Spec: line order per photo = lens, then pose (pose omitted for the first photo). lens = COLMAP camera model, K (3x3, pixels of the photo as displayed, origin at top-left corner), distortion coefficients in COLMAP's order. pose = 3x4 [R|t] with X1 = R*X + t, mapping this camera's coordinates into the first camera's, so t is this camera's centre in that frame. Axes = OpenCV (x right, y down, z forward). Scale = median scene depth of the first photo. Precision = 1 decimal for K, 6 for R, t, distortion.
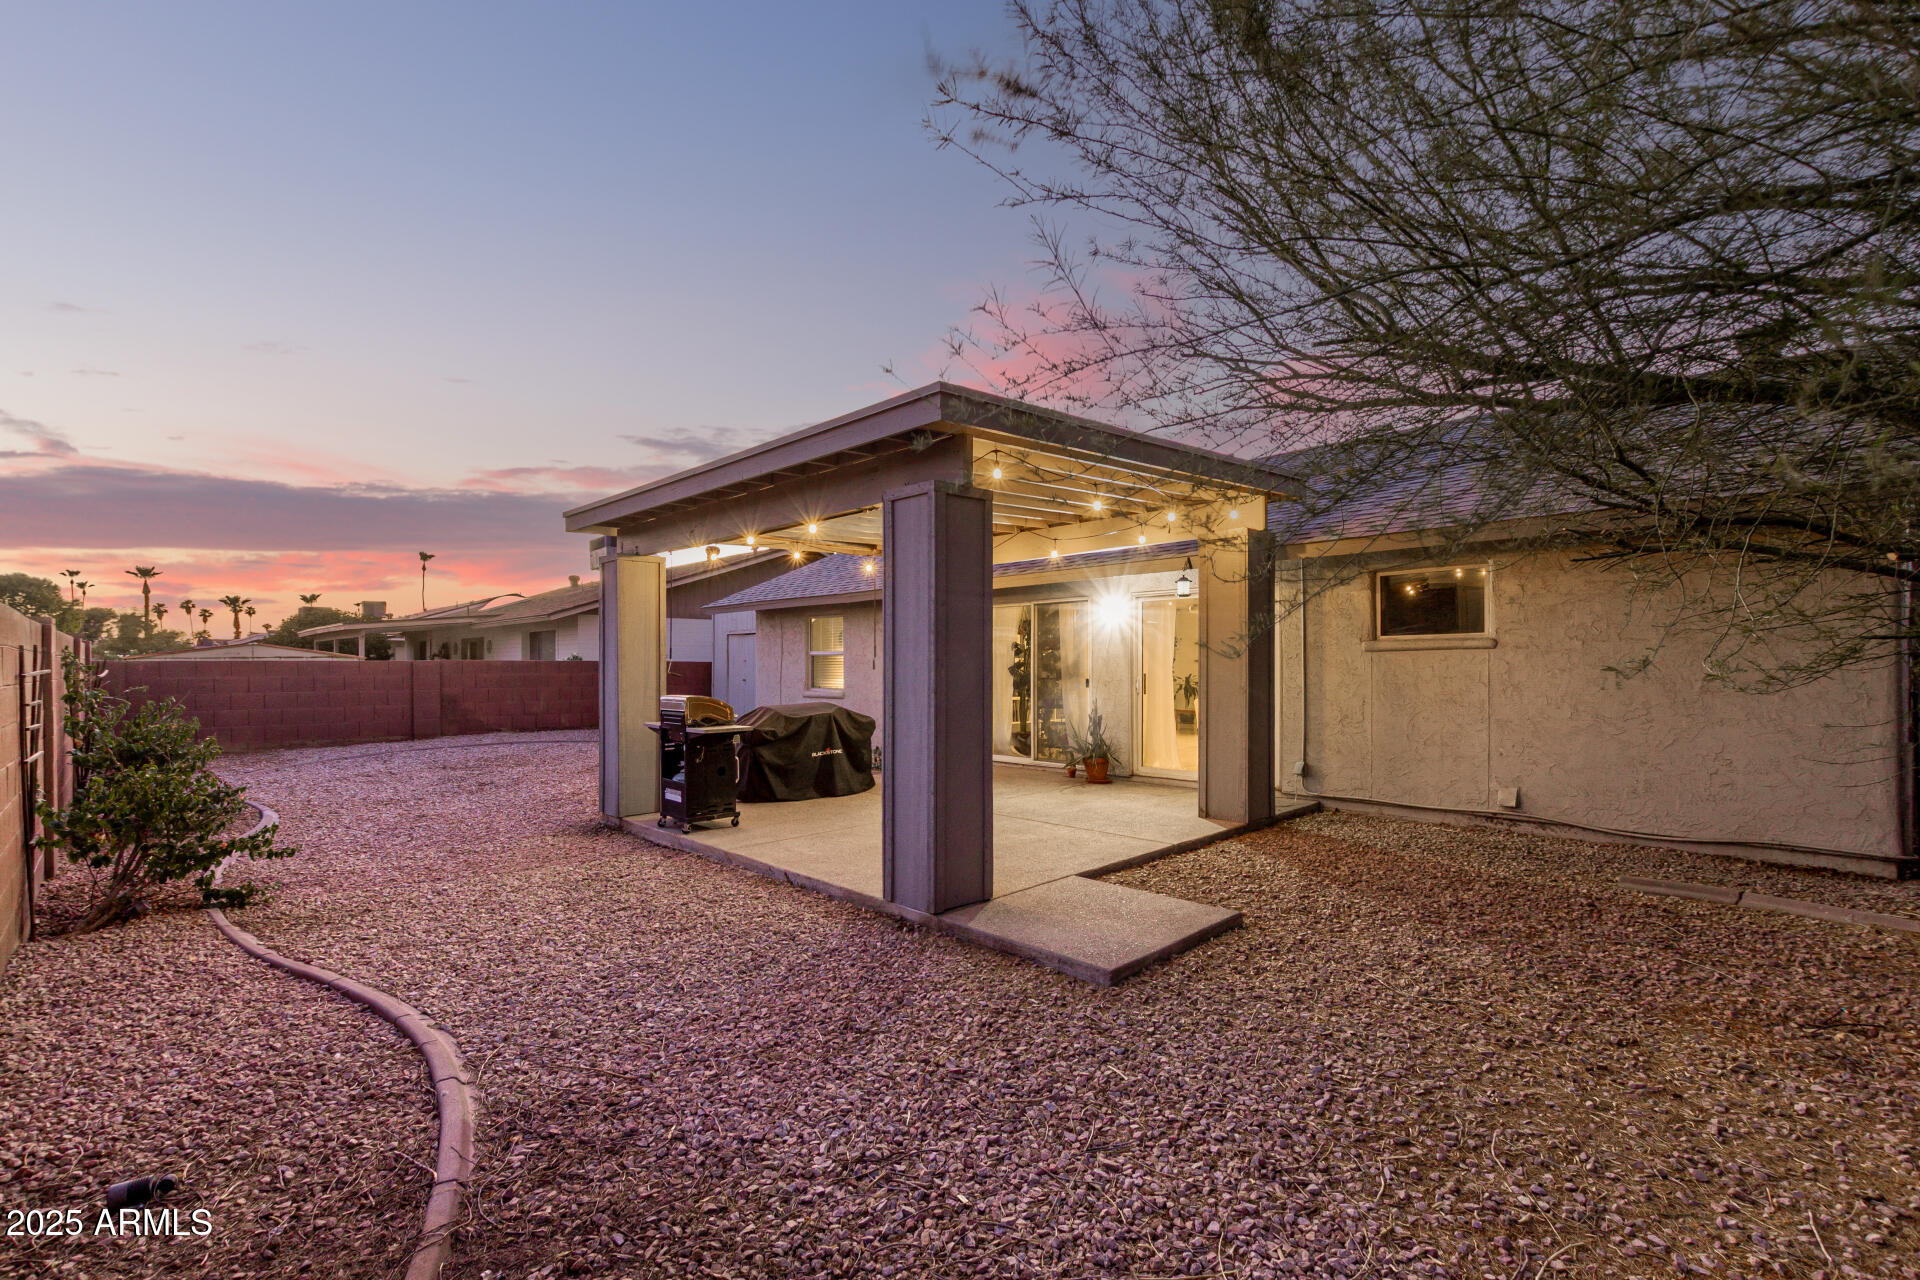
lens RADIAL K [[881.1, 0, 966.0], [0, 881.1, 658.2], [0, 0, 1]] dist [0.012425, 0.000383]
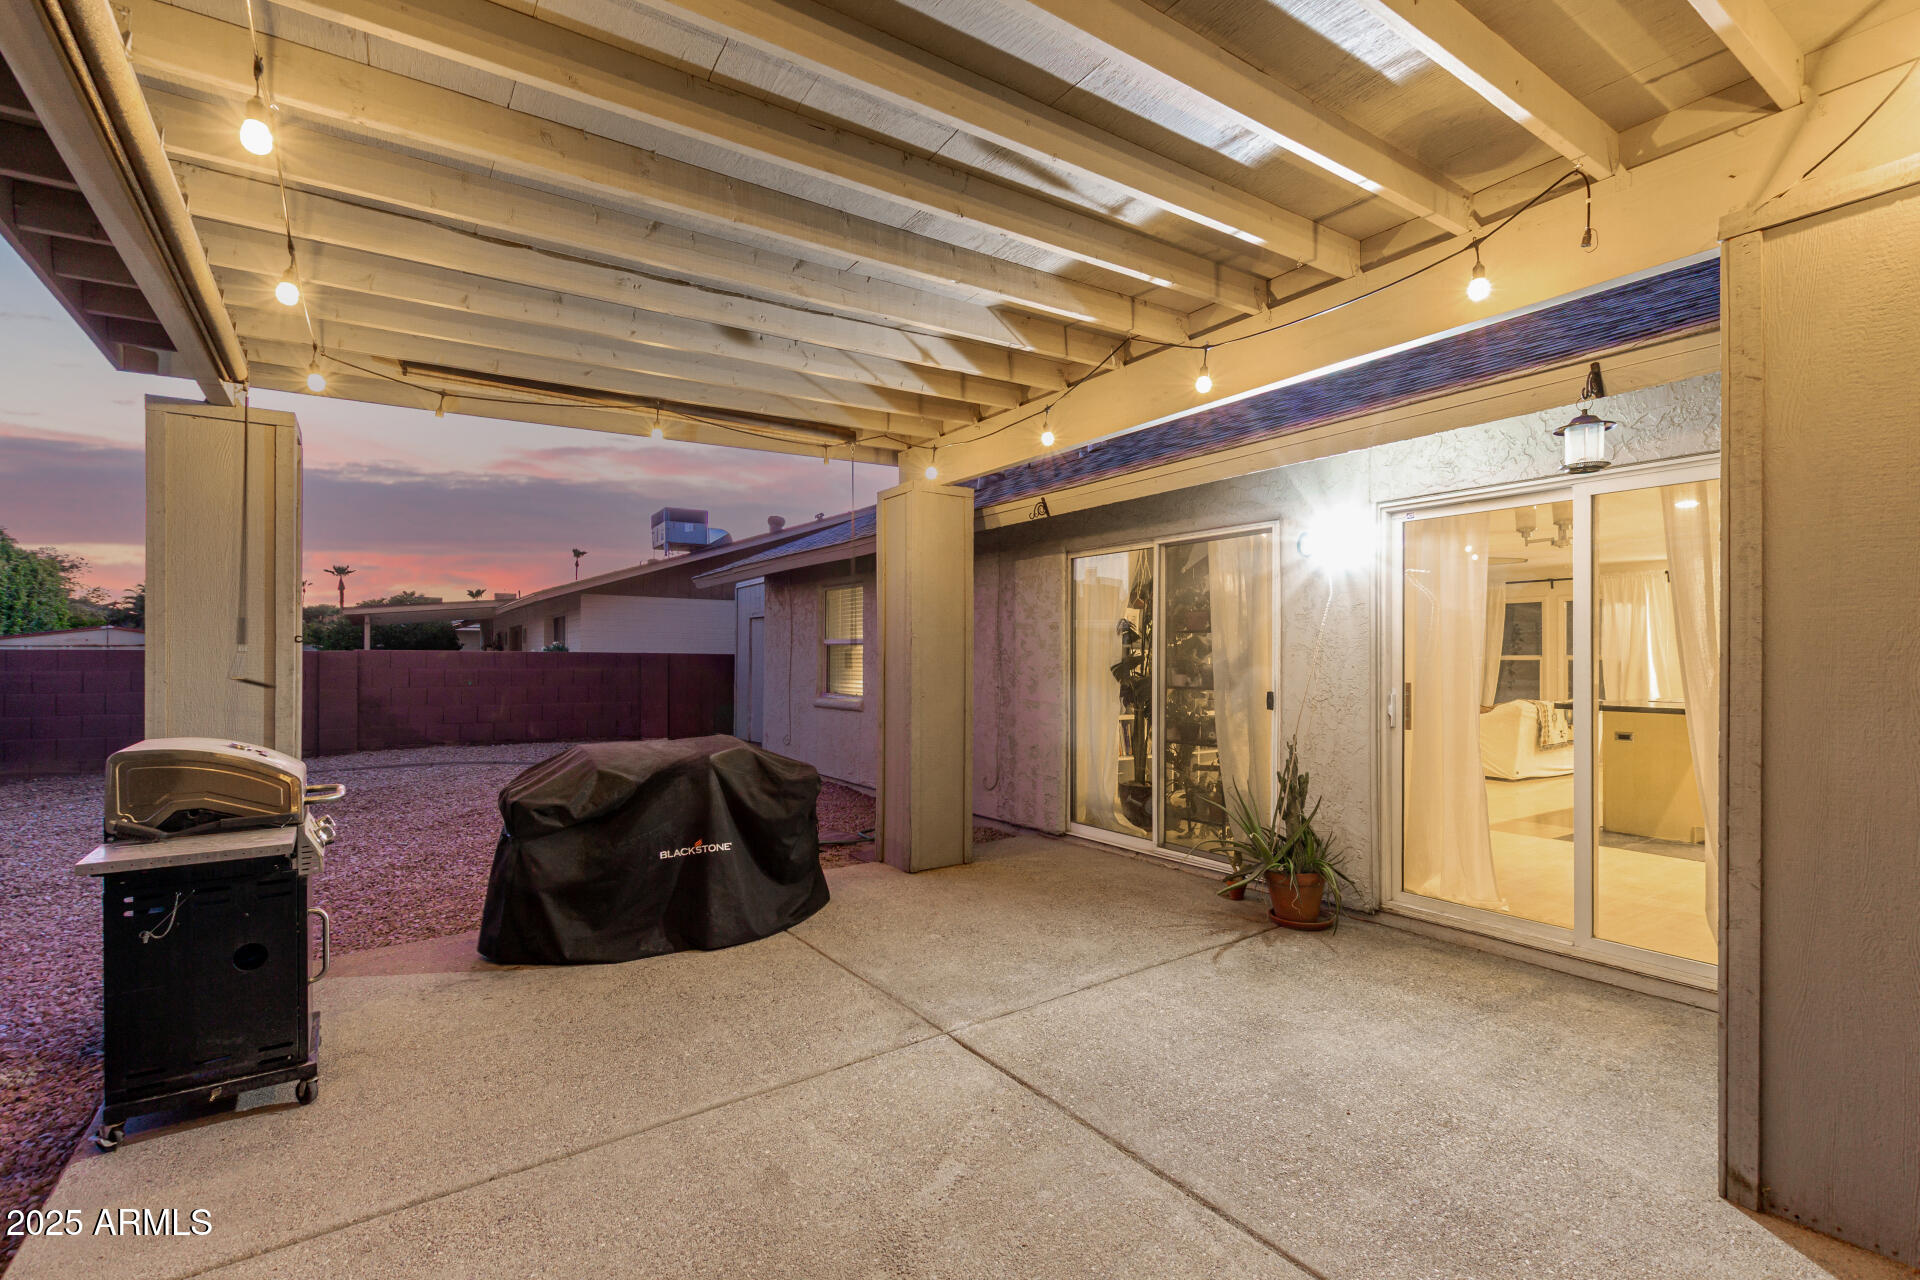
lens RADIAL K [[881.1, 0, 966.0], [0, 881.1, 658.2], [0, 0, 1]] dist [0.012425, 0.000383]
pose [[0.988380, 0.004772, -0.151925, 0.045143], [-0.003685, 0.999966, 0.007430, 0.001990], [0.151955, -0.006784, 0.988364, 0.482513]]
